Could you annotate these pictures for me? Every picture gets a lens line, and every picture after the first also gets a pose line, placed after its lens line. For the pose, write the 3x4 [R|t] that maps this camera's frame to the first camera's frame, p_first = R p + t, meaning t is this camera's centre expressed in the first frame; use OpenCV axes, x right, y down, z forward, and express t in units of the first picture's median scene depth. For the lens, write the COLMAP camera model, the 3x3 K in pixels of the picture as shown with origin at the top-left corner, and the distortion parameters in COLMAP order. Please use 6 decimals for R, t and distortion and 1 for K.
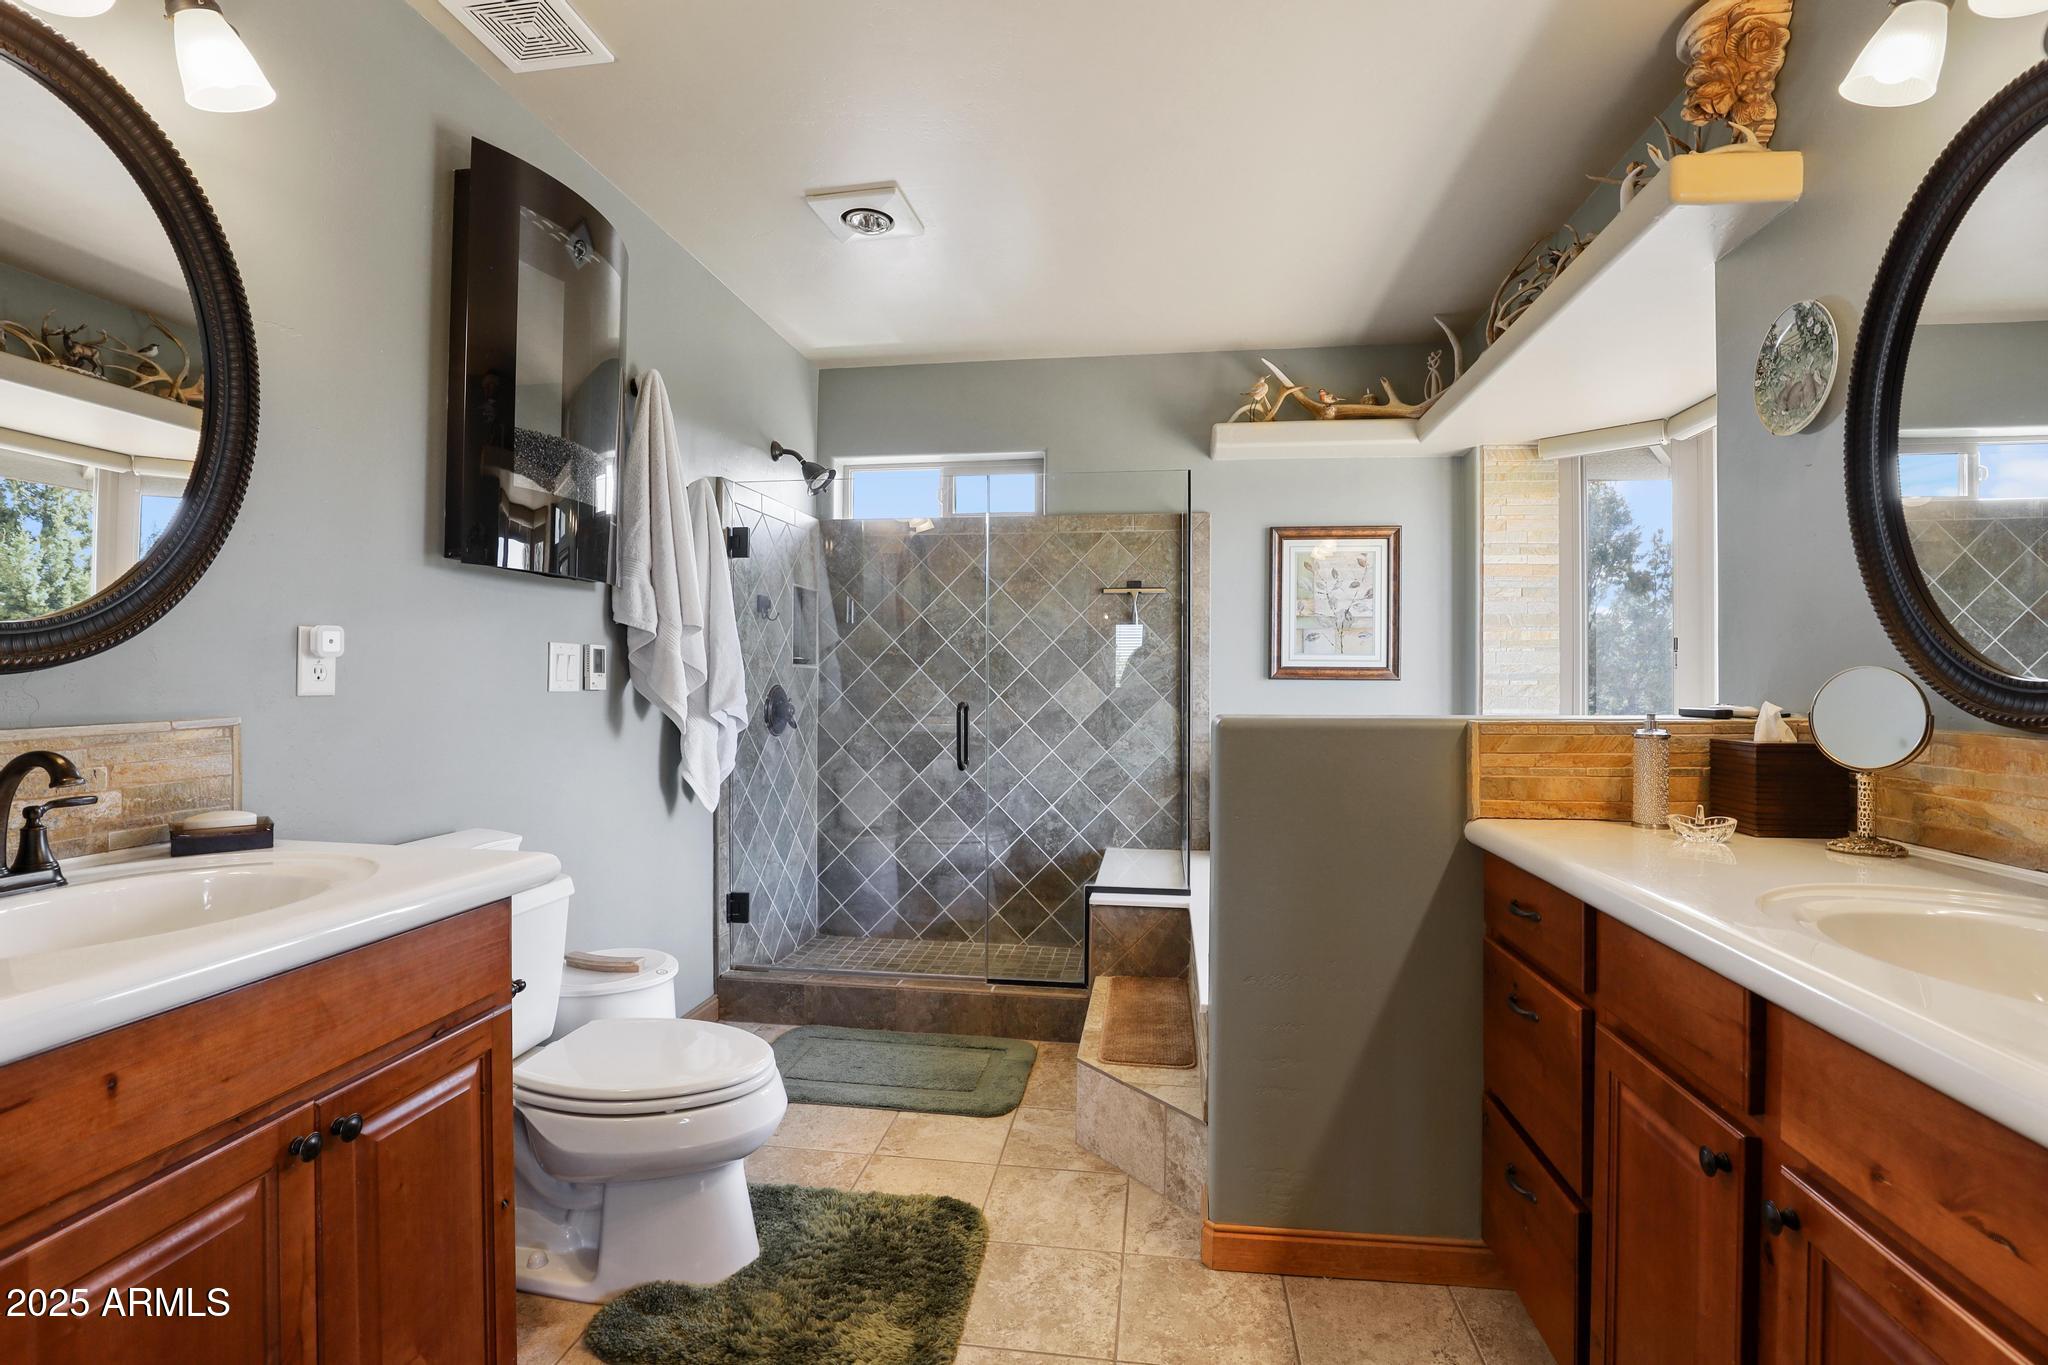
lens RADIAL K [[973.5, 0, 1022.3], [0, 973.5, 679.2], [0, 0, 1]] dist [-0.022451, 0.001448]
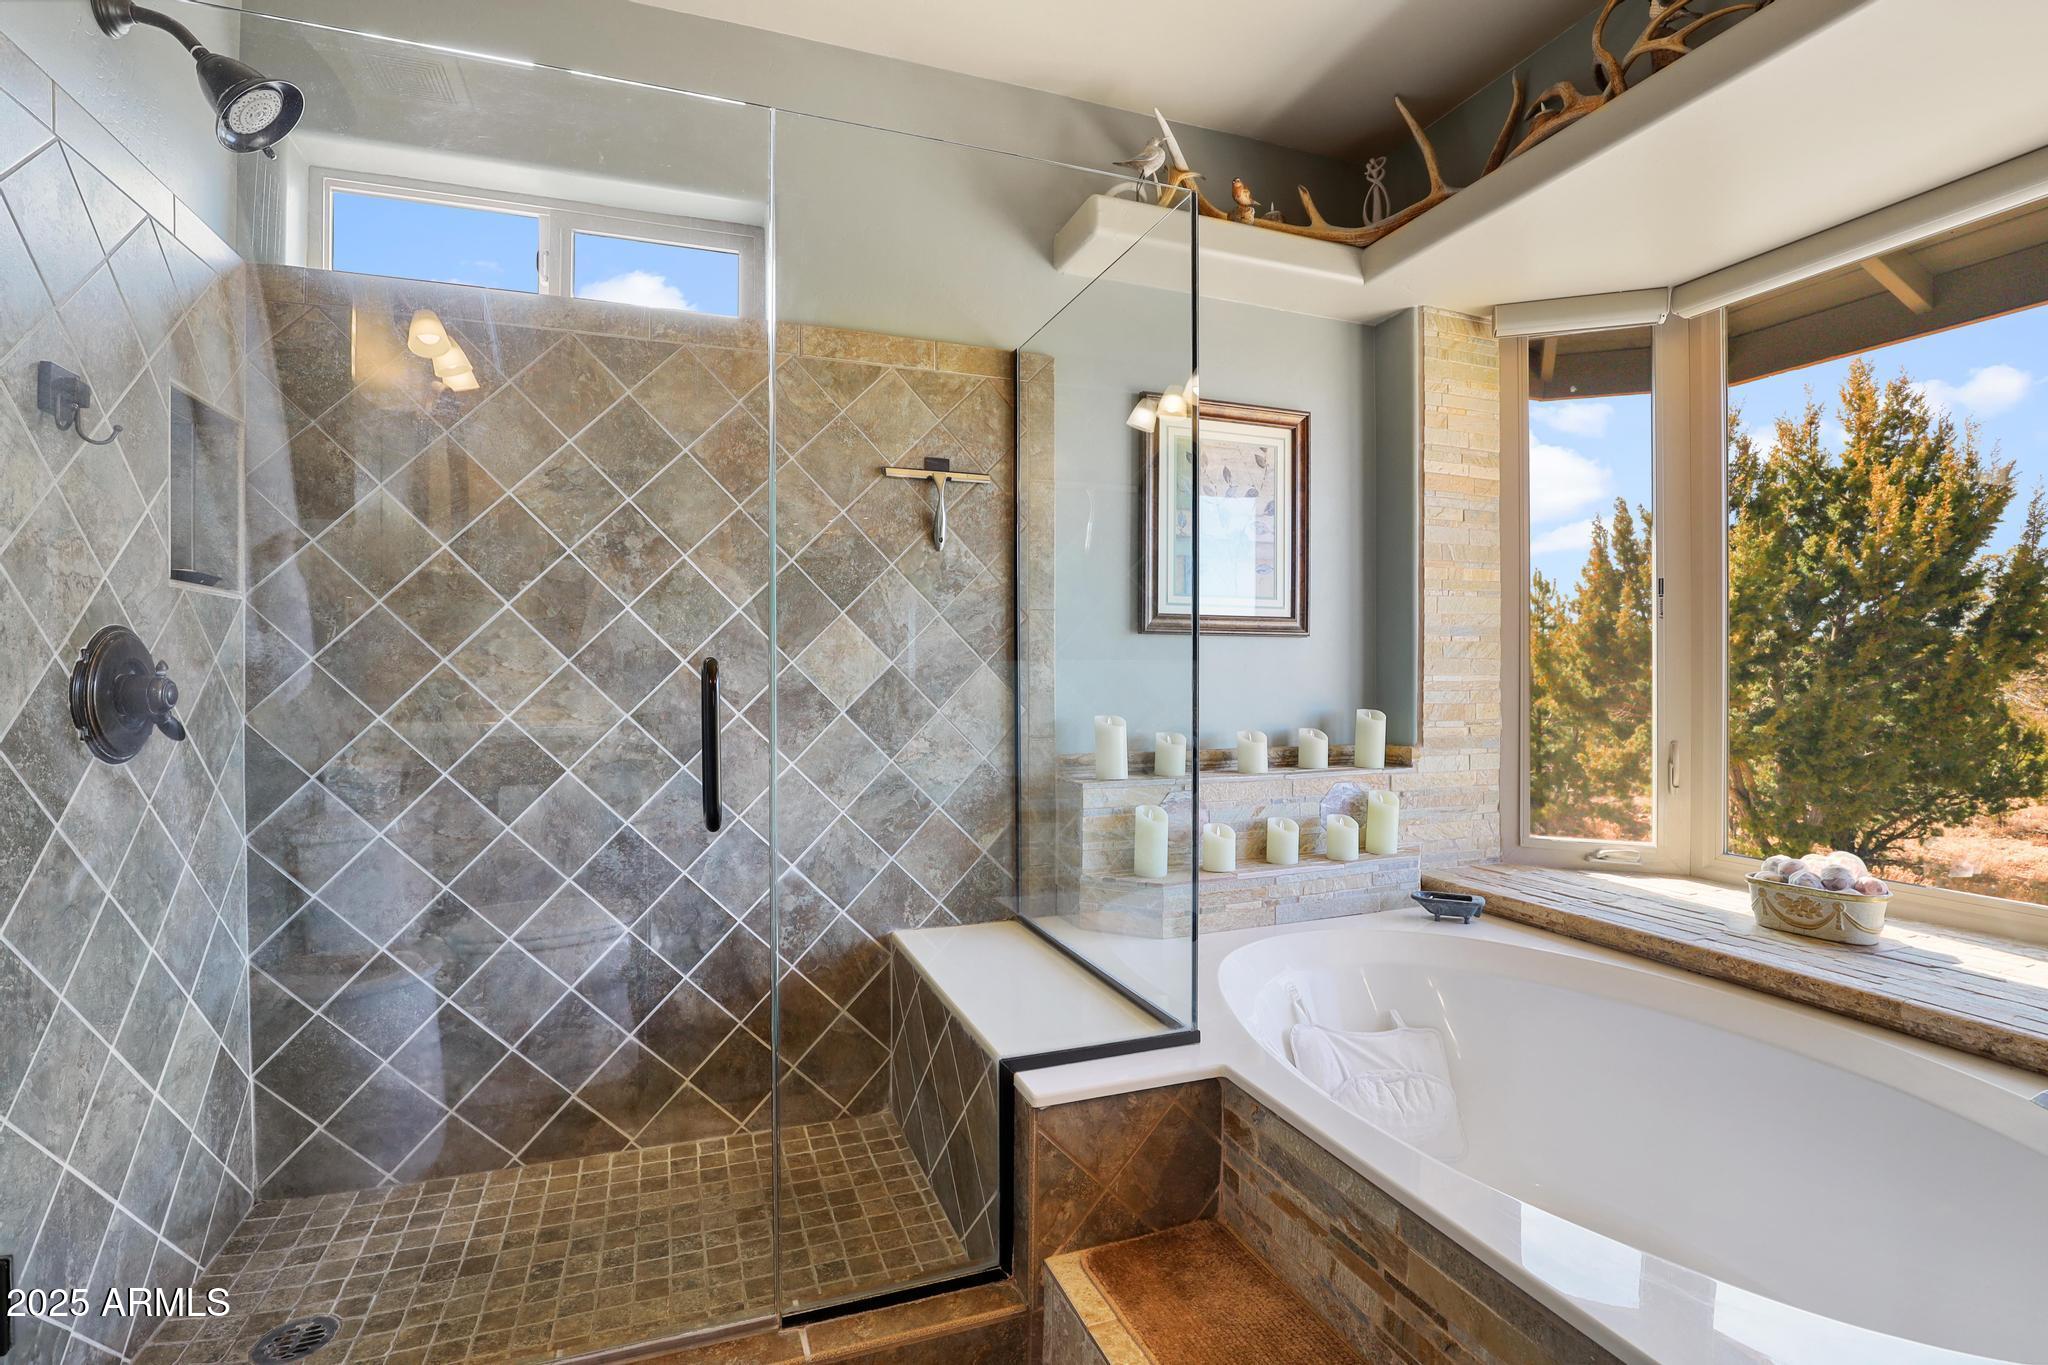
lens RADIAL K [[973.5, 0, 1029.5], [0, 973.5, 685.2], [0, 0, 1]] dist [-0.022451, 0.001448]
pose [[0.877848, -0.011713, 0.478796, -0.111177], [0.004761, 0.999865, 0.015730, 0.022827], [-0.478916, -0.011529, 0.877785, 0.470945]]
